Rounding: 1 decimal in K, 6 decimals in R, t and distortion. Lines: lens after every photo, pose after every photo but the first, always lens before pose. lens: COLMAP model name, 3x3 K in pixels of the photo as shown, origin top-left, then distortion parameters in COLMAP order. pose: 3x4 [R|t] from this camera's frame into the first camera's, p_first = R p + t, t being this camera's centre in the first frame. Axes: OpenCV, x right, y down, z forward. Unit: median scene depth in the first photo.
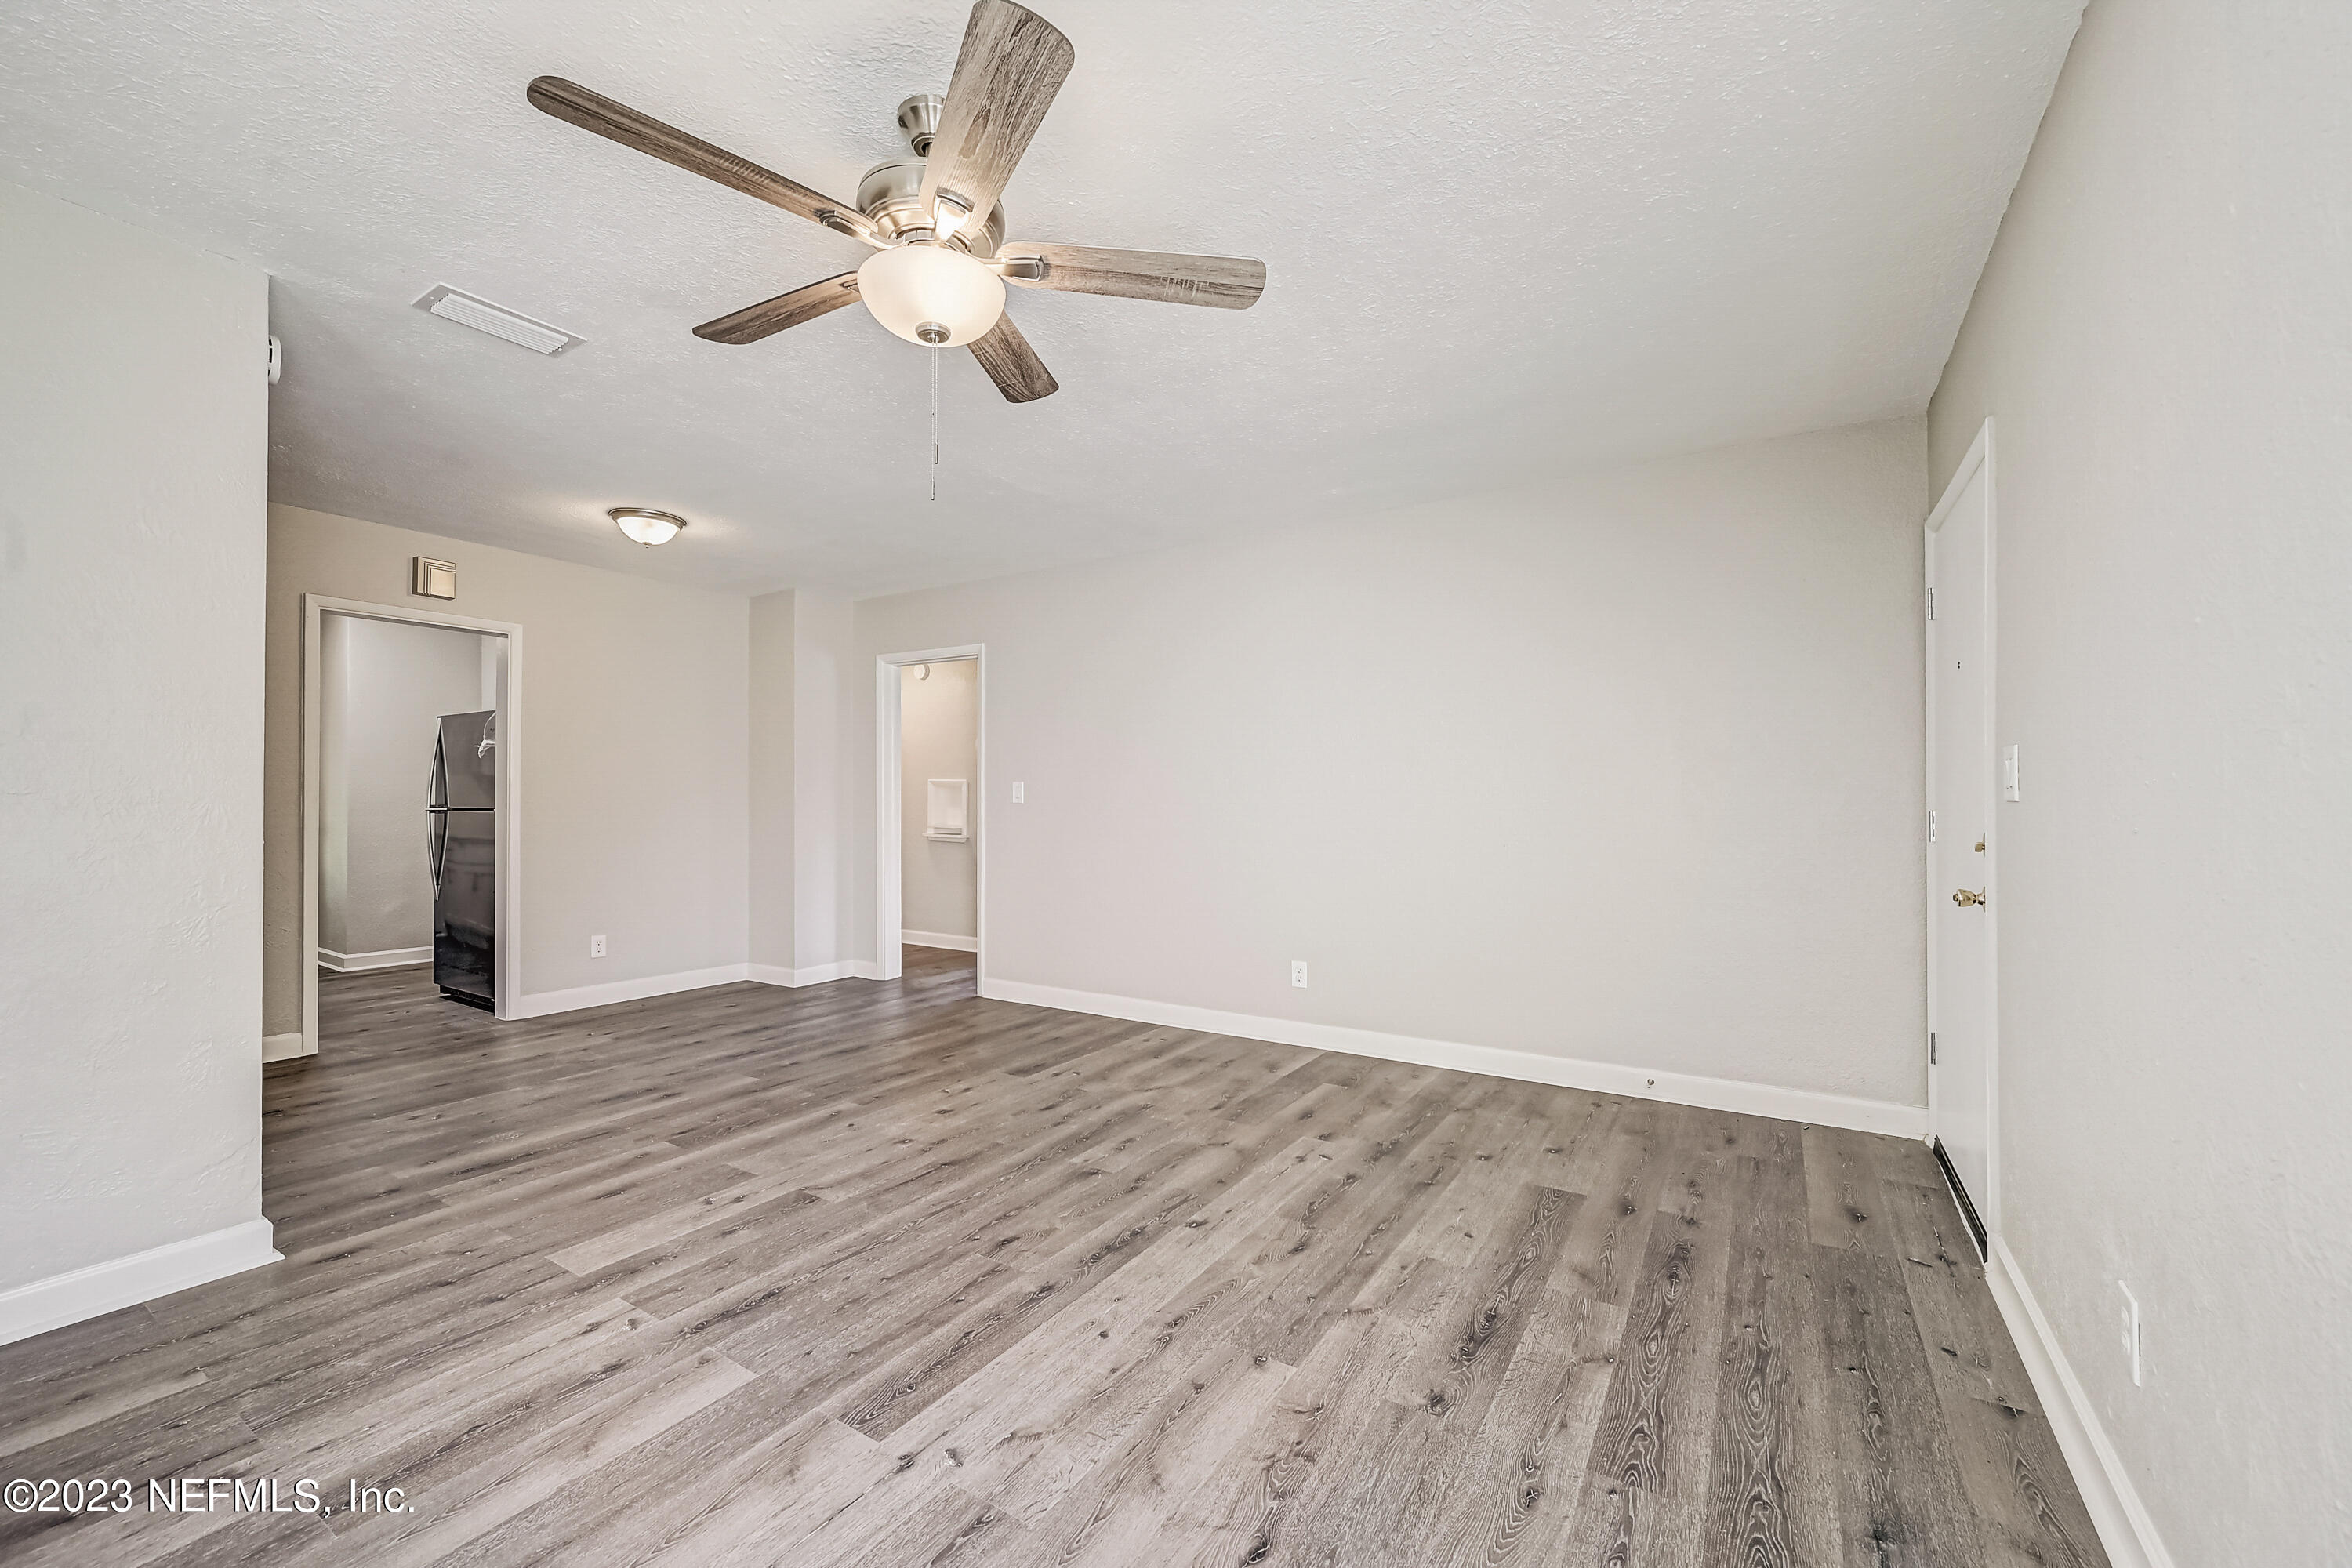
lens RADIAL K [[962.6, 0, 1170.2], [0, 962.6, 786.1], [0, 0, 1]] dist [-0.000061, -0.001024]
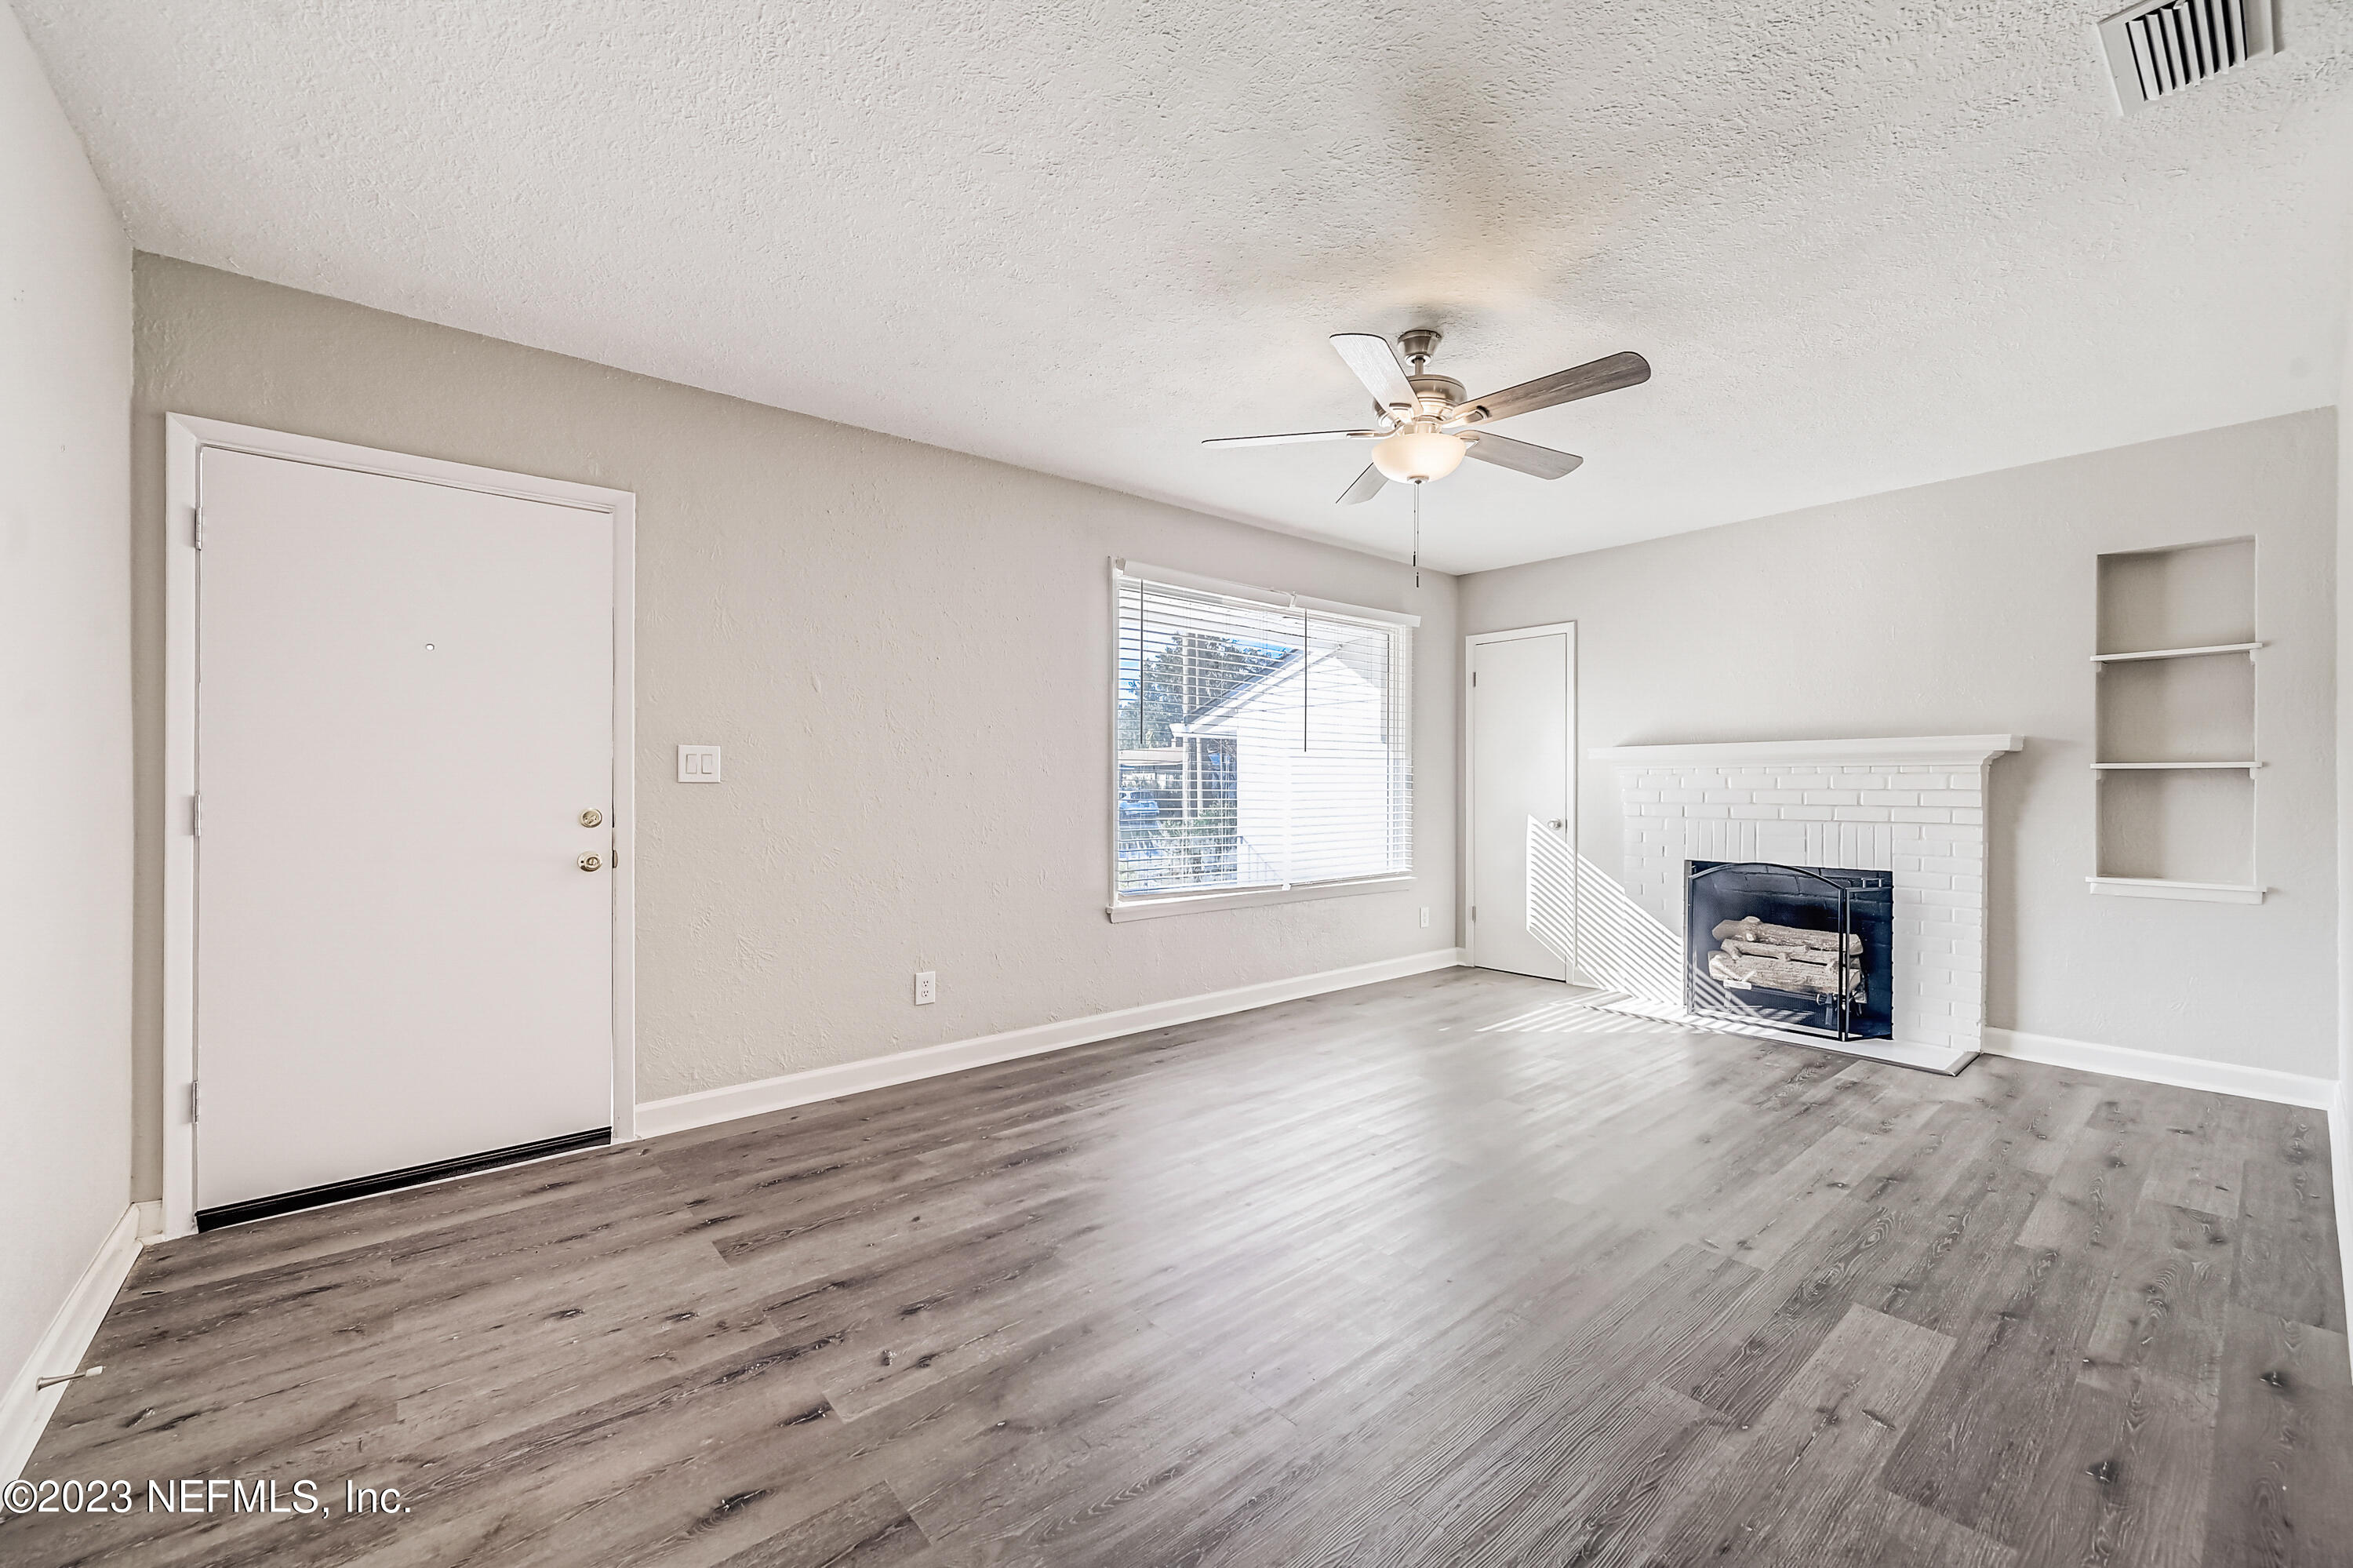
lens RADIAL K [[963.1, 0, 1191.0], [0, 963.1, 796.9], [0, 0, 1]] dist [-0.000061, -0.001024]
pose [[-0.957437, -0.000940, 0.288642, -0.204864], [-0.001054, 0.999999, -0.000242, 0.023654], [-0.288642, -0.000536, -0.957437, 1.531529]]
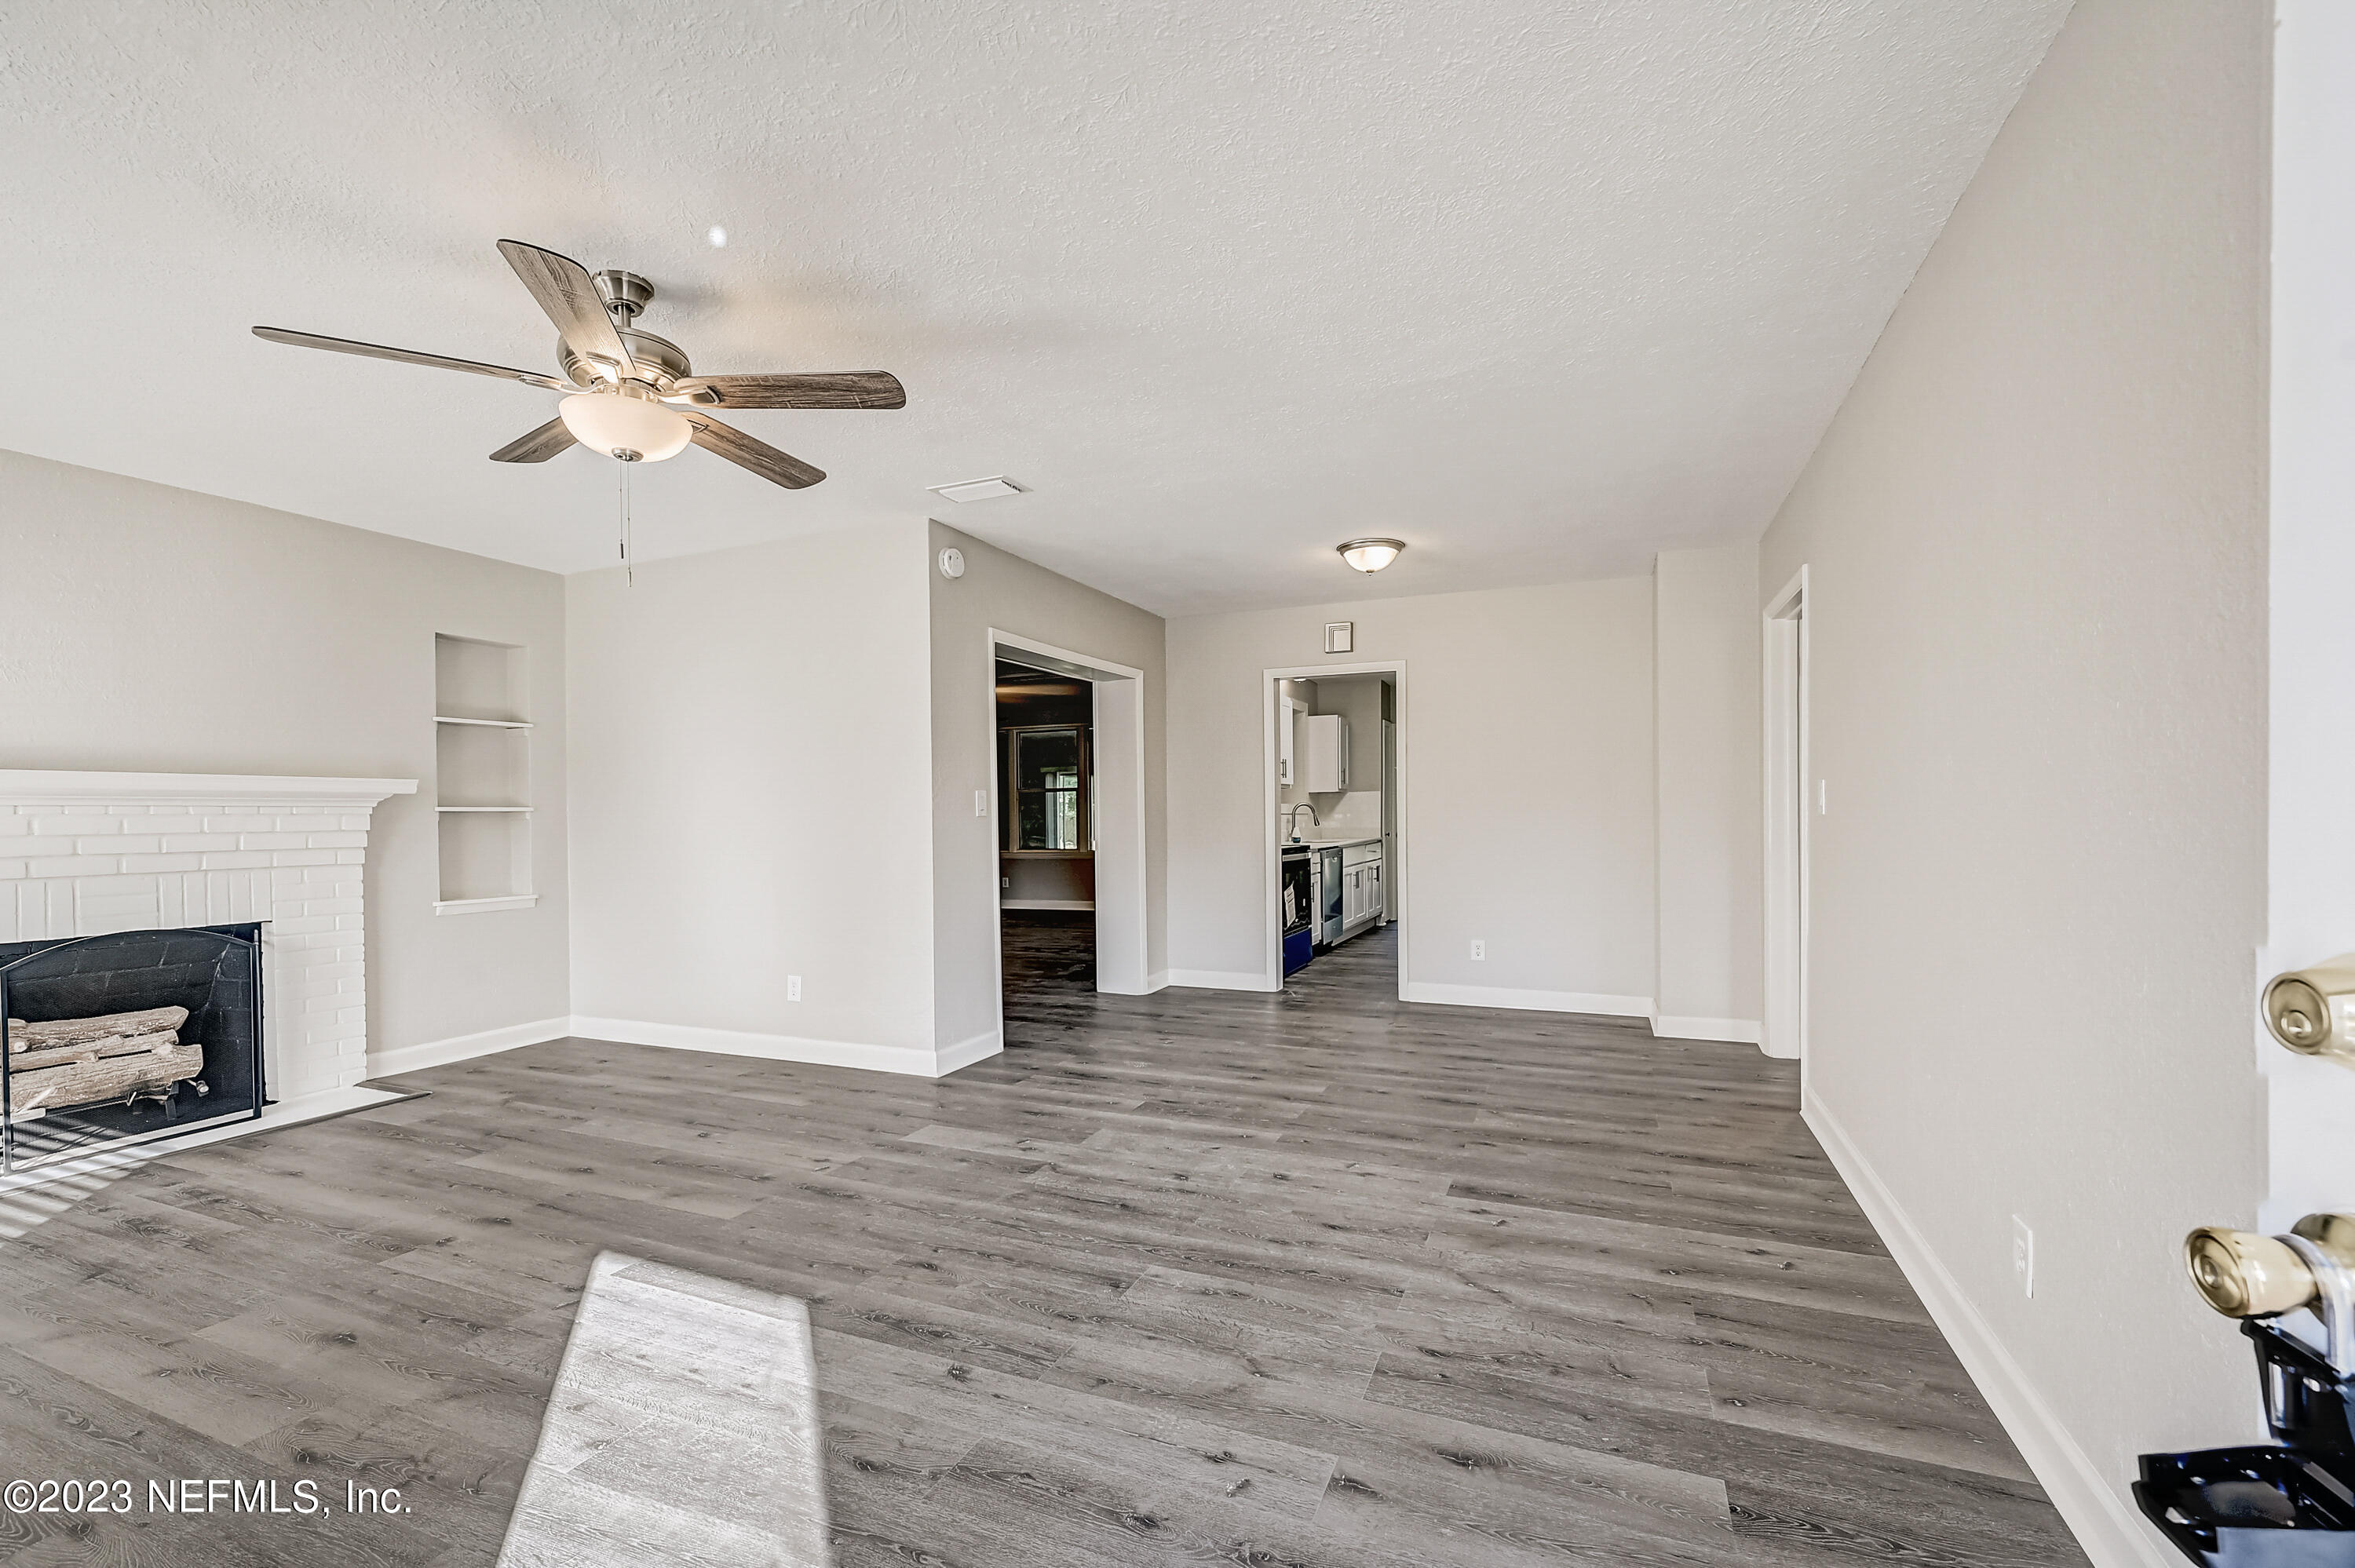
lens RADIAL K [[963.7, 0, 1170.5], [0, 963.7, 807.2], [0, 0, 1]] dist [-0.000061, -0.001024]
pose [[0.161506, -0.007817, -0.986841, 0.675812], [0.023829, 0.999708, -0.004019, 0.014118], [0.986584, -0.022867, 0.161645, 0.882947]]
